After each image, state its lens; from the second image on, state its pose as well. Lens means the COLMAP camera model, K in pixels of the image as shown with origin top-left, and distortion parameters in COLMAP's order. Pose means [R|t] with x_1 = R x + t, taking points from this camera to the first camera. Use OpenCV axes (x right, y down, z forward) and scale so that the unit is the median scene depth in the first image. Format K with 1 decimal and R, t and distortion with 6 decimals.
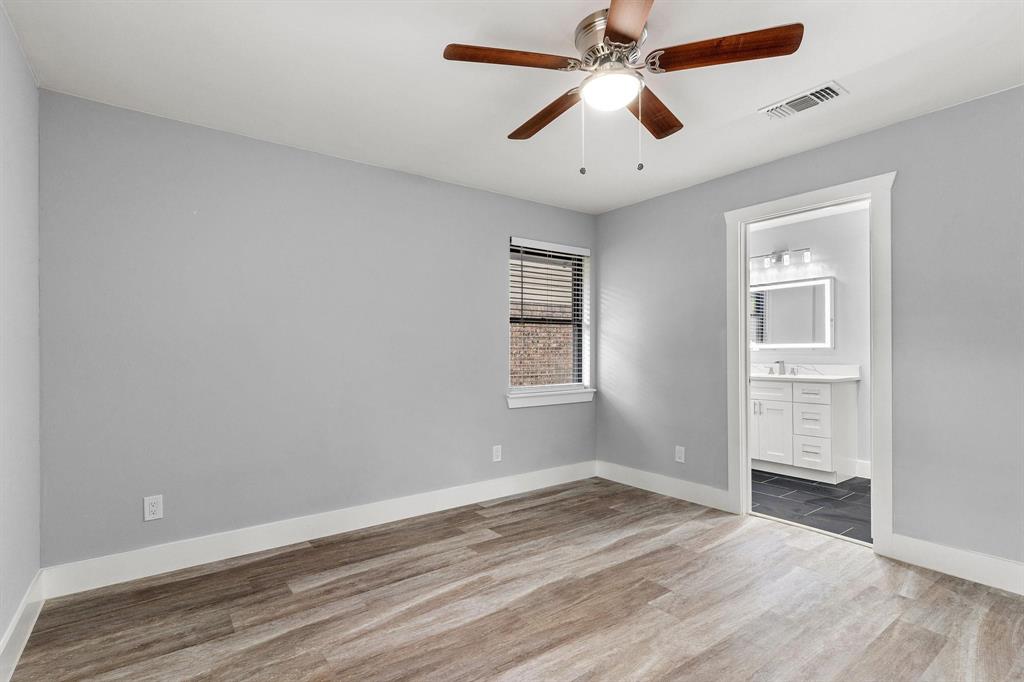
lens RADIAL K [[492.4, 0, 509.8], [0, 492.4, 342.8], [0, 0, 1]] dist [0.002400, -0.000274]
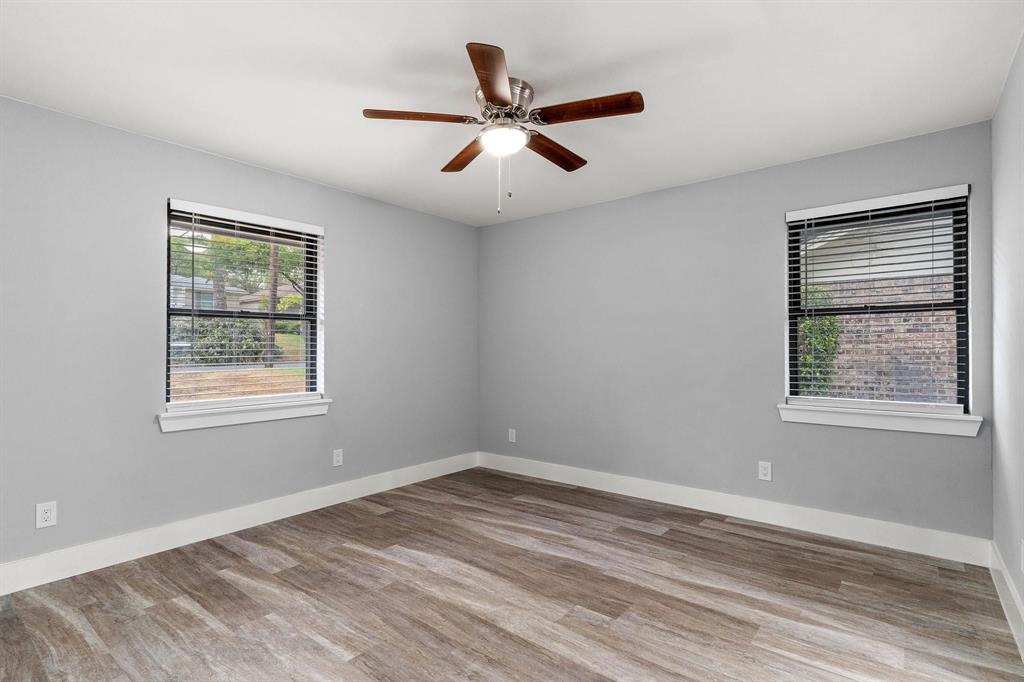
lens RADIAL K [[492.2, 0, 508.2], [0, 492.2, 339.7], [0, 0, 1]] dist [-0.000766, -0.000010]
pose [[0.253457, -0.015501, -0.967223, 1.001038], [0.012959, 0.999836, -0.012628, 0.001448], [0.967260, -0.009333, 0.253616, 0.508362]]
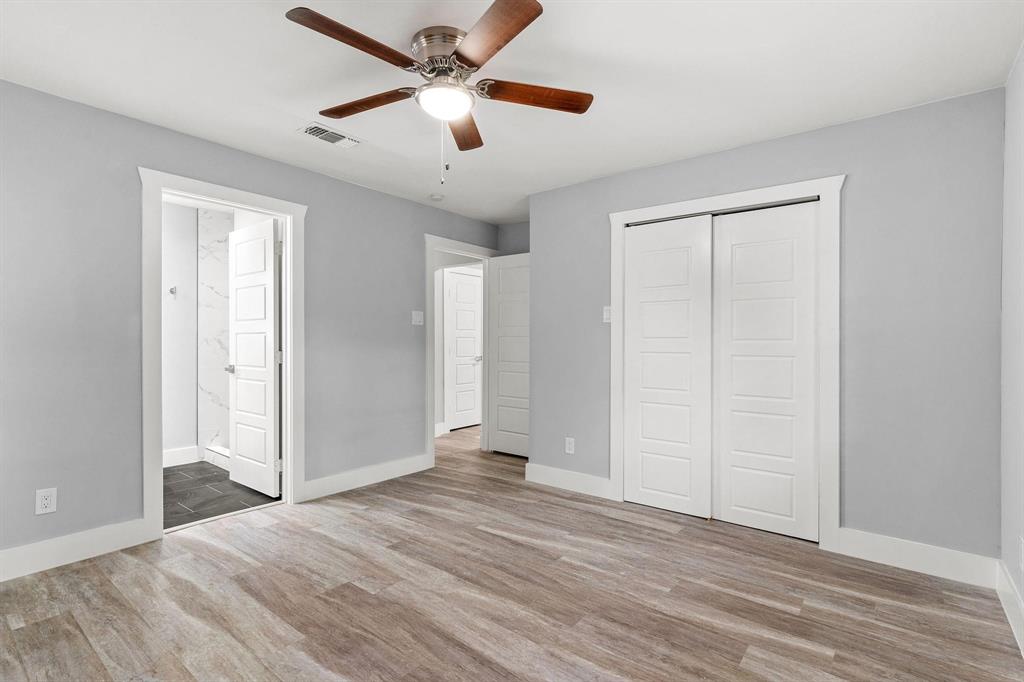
lens RADIAL K [[492.4, 0, 509.8], [0, 492.4, 342.8], [0, 0, 1]] dist [0.002400, -0.000274]
pose [[-0.258445, -0.002898, 0.966022, -0.626122], [-0.016668, 0.999860, -0.001460, 0.010720], [-0.965882, -0.016479, -0.258457, 0.823412]]
